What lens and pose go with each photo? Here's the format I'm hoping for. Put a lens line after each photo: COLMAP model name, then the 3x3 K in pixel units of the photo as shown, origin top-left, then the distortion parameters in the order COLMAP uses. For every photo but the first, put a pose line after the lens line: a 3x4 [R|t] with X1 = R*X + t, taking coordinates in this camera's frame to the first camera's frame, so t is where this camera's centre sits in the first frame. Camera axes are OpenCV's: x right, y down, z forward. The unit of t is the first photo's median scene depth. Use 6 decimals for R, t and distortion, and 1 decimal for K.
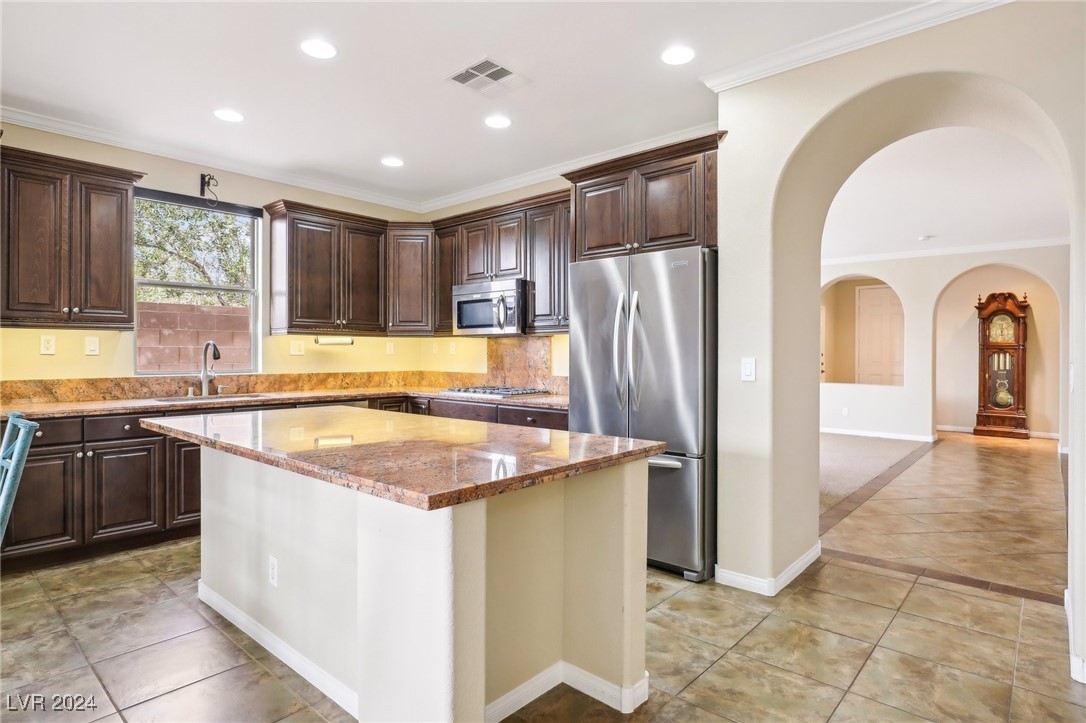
lens RADIAL K [[579.6, 0, 543.0], [0, 579.6, 361.5], [0, 0, 1]] dist [-0.010793, 0.001017]
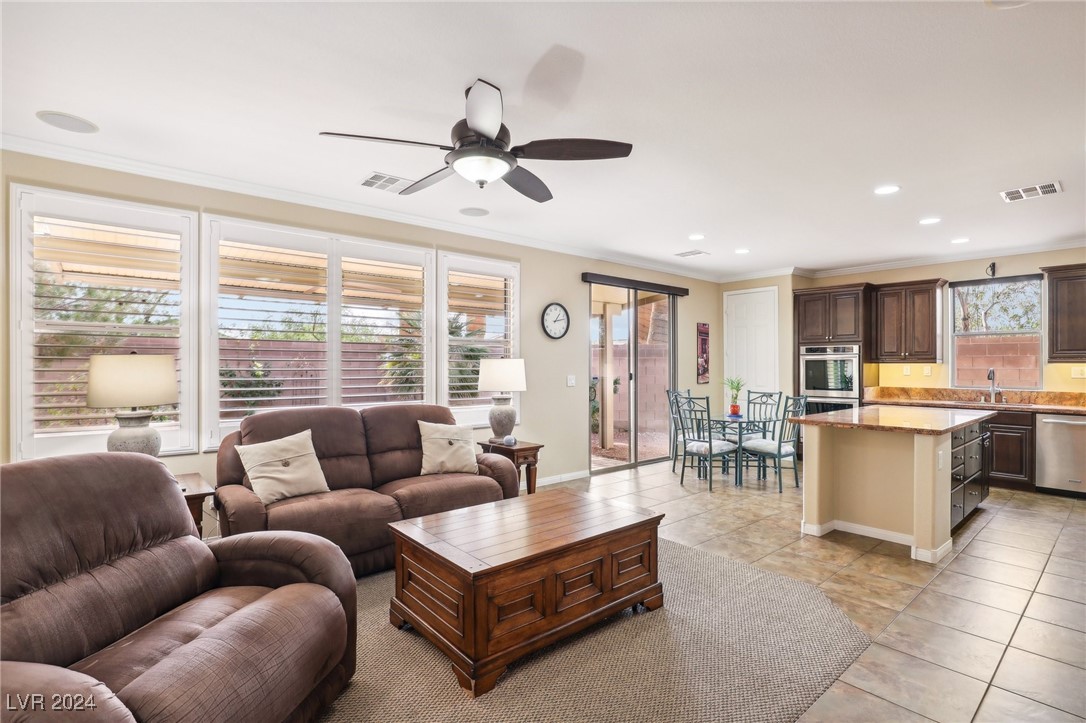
lens RADIAL K [[521.8, 0, 552.3], [0, 521.8, 353.9], [0, 0, 1]] dist [-0.049427, 0.019711]
pose [[-0.133328, -0.024150, -0.990778, 0.976490], [-0.017388, 0.999606, -0.022025, -0.022798], [0.990919, 0.014291, -0.133696, -0.013897]]
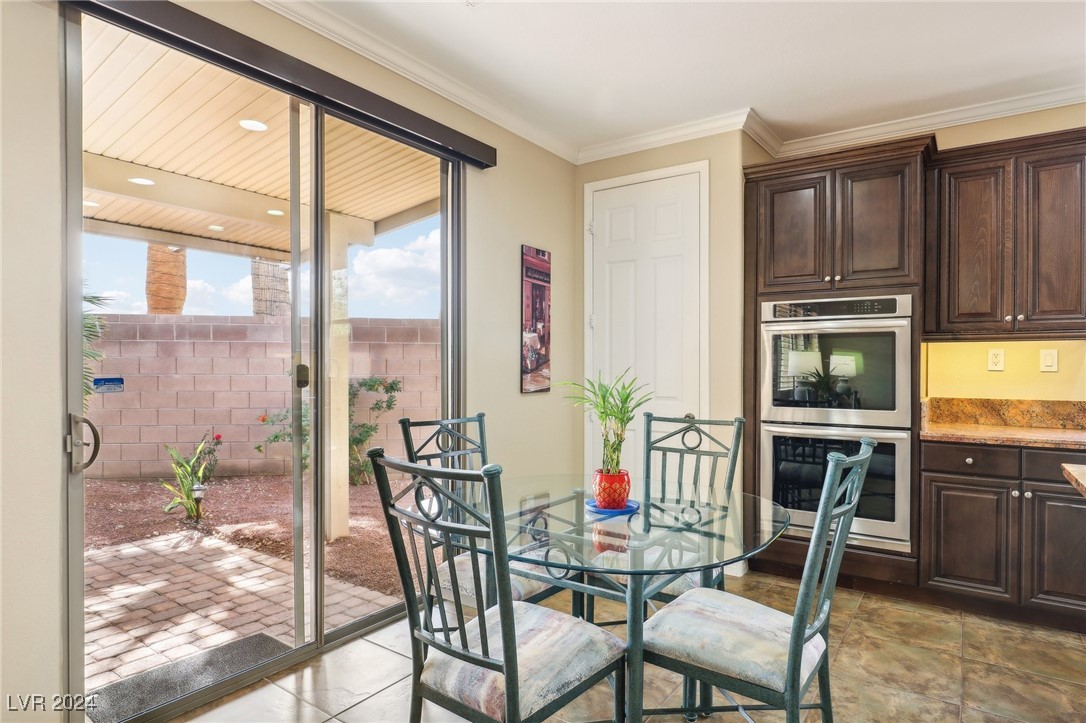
lens RADIAL K [[599.8, 0, 543.0], [0, 599.8, 361.5], [0, 0, 1]] dist [-0.041930, 0.015011]
pose [[0.106276, -0.008451, -0.994301, -0.035171], [-0.016562, 0.999810, -0.010268, -0.004638], [0.994199, 0.017559, 0.106116, 0.186384]]
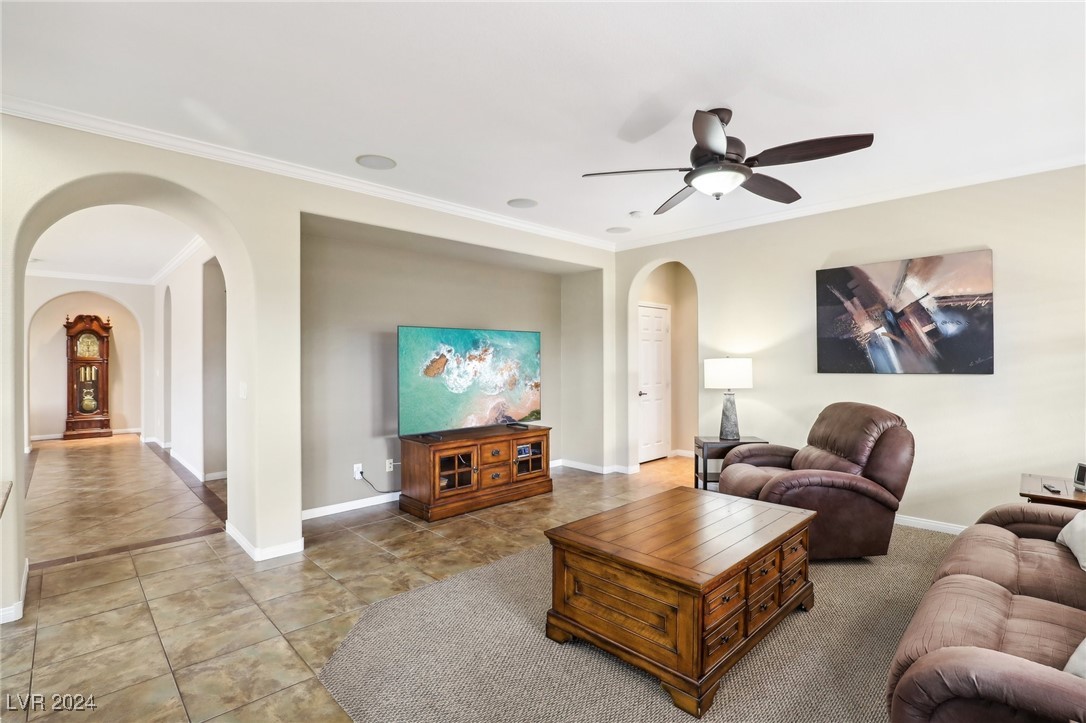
lens RADIAL K [[503.7, 0, 545.7], [0, 503.7, 356.2], [0, 0, 1]] dist [-0.031661, 0.000892]
pose [[0.072323, 0.001560, 0.997380, -0.272026], [0.020223, 0.999791, -0.003030, -0.027514], [-0.997176, 0.020390, 0.072277, -0.003936]]
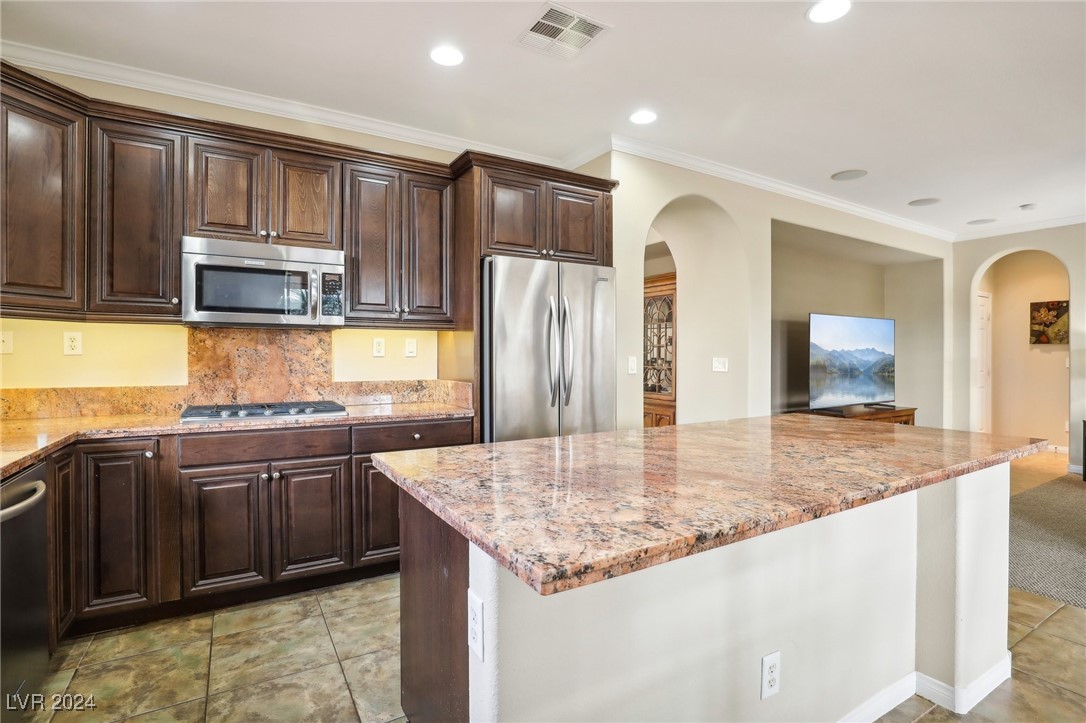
lens RADIAL K [[521.8, 0, 552.3], [0, 521.8, 353.9], [0, 0, 1]] dist [-0.049427, 0.019711]
pose [[0.299061, -0.003333, 0.954228, -0.604330], [0.011656, 0.999932, -0.000161, -0.010353], [-0.954163, 0.011171, 0.299080, 0.570770]]
